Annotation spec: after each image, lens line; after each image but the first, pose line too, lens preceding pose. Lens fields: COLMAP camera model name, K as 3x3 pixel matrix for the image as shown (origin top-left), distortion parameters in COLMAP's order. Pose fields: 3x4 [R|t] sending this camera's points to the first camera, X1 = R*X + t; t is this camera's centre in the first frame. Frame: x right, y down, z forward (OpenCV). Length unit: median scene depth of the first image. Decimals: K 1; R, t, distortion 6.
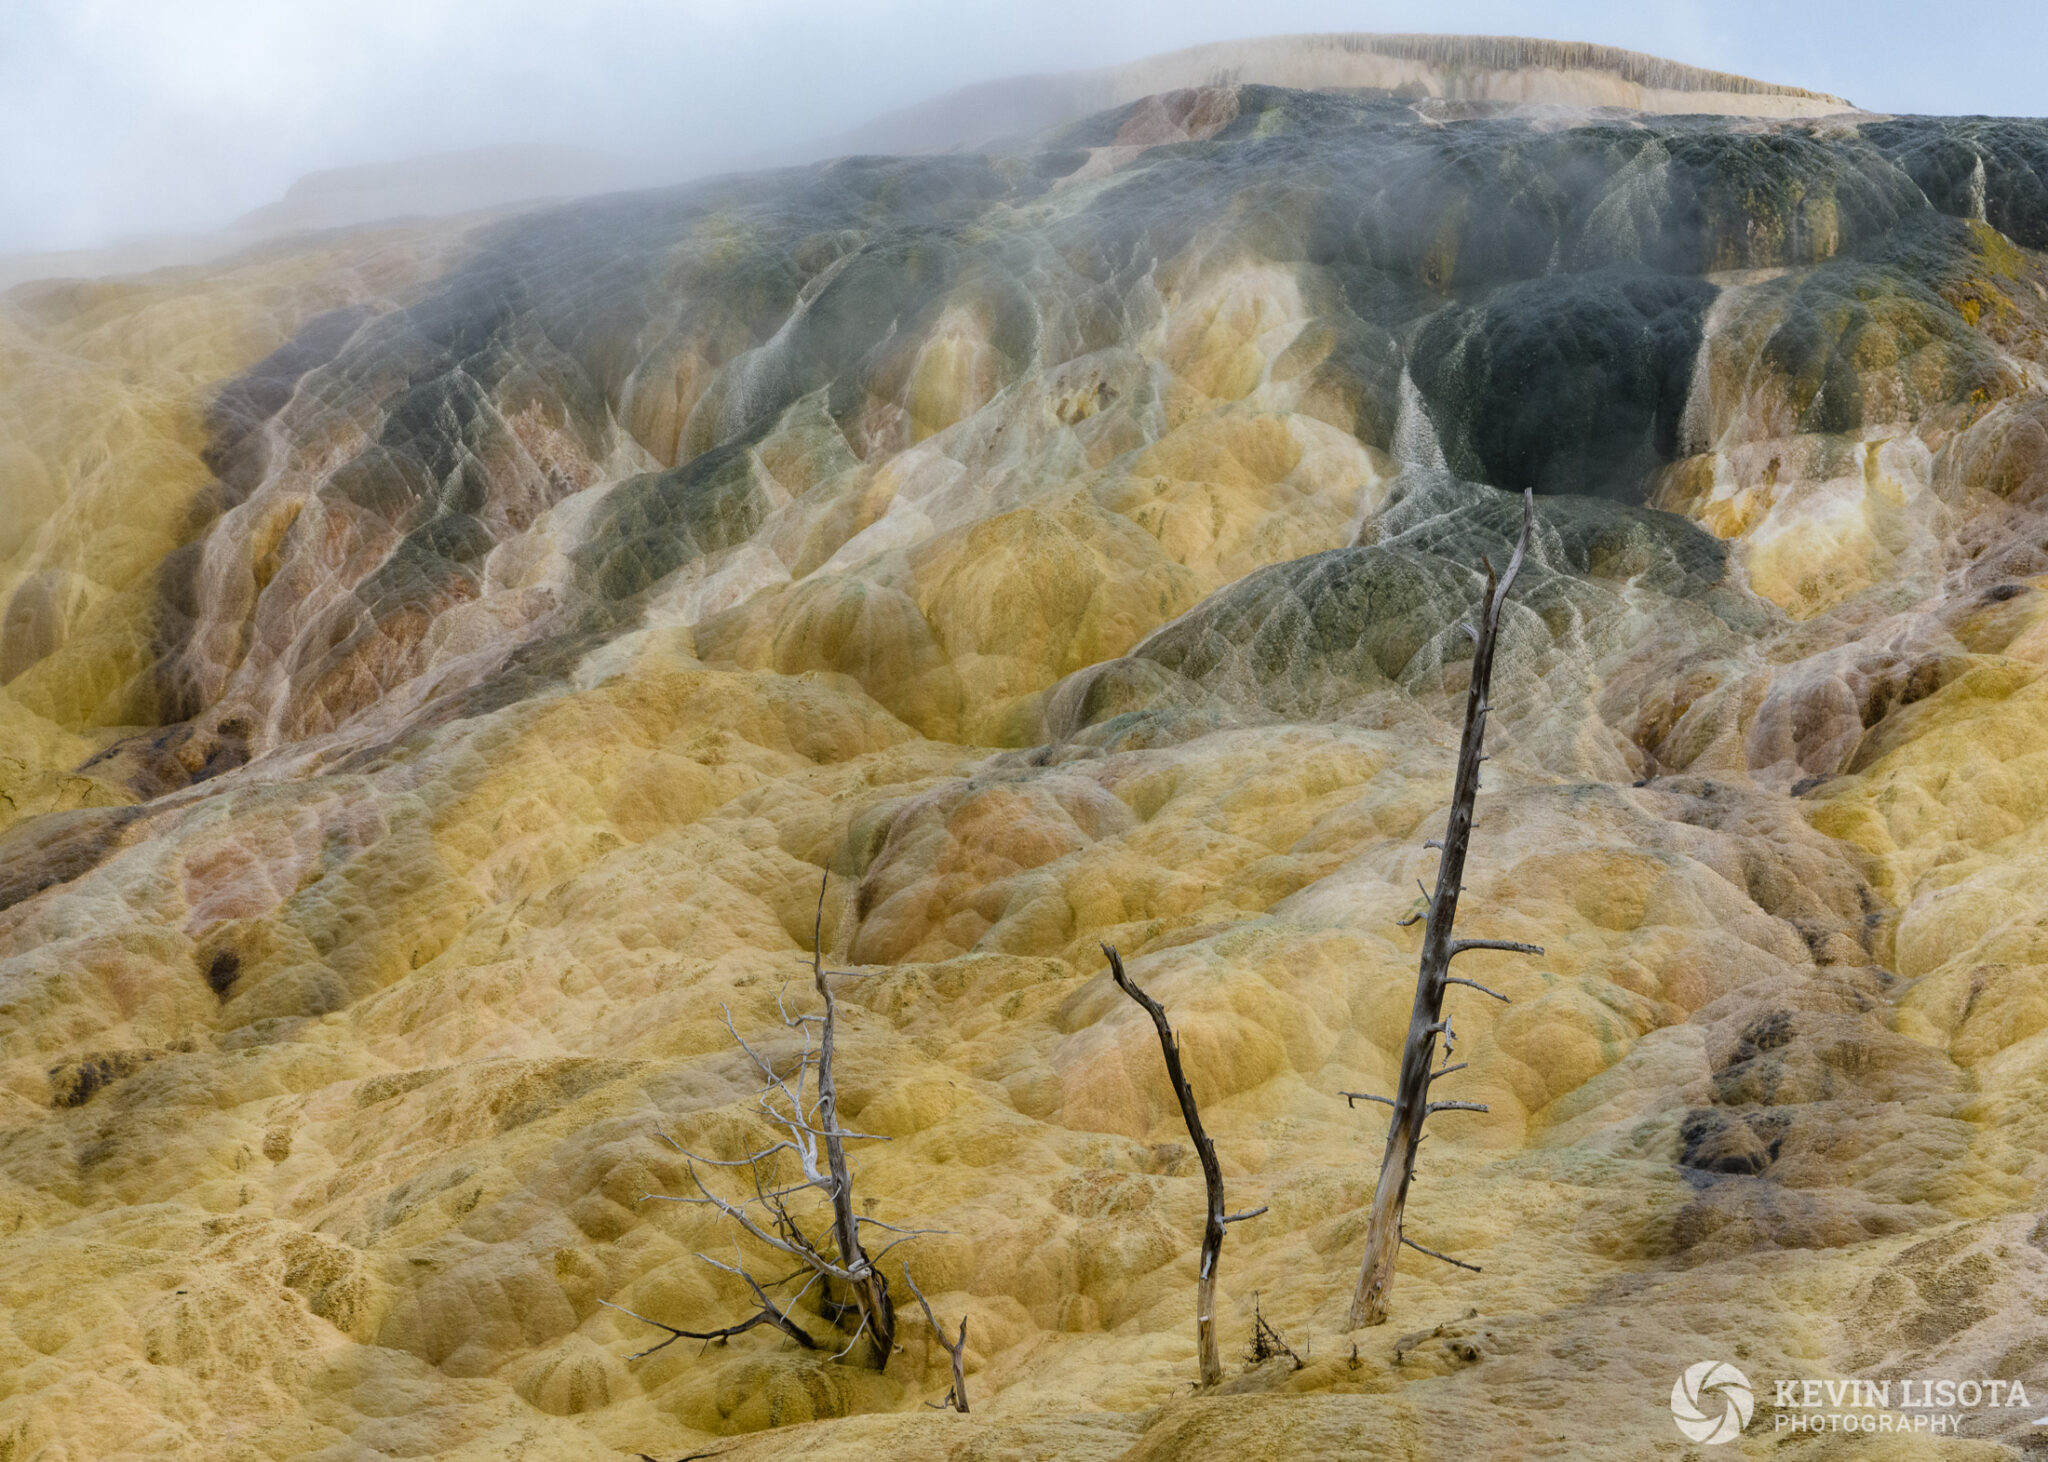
lens RADIAL K [[5221.6, 0, 1023.1], [0, 5221.6, 735.1], [0, 0, 1]] dist [-0.027676, 0.000000]
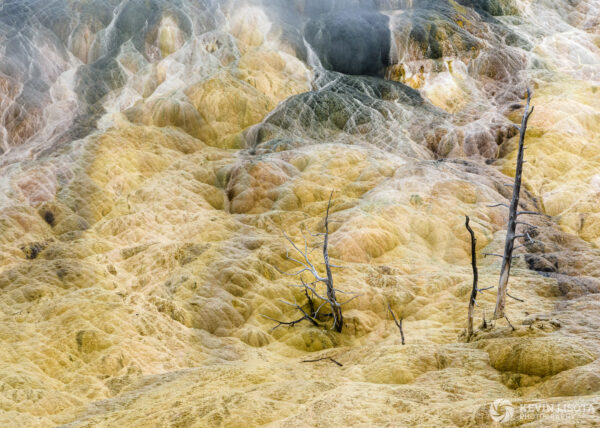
lens RADIAL K [[1529.8, 0, 300.0], [0, 1529.8, 213.0], [0, 0, 1]] dist [-0.027676, 0.000000]
pose [[0.978246, -0.009292, 0.207240, -0.176649], [-0.001938, 0.998543, 0.053918, -0.010309], [-0.207439, -0.053147, 0.976803, -0.006782]]
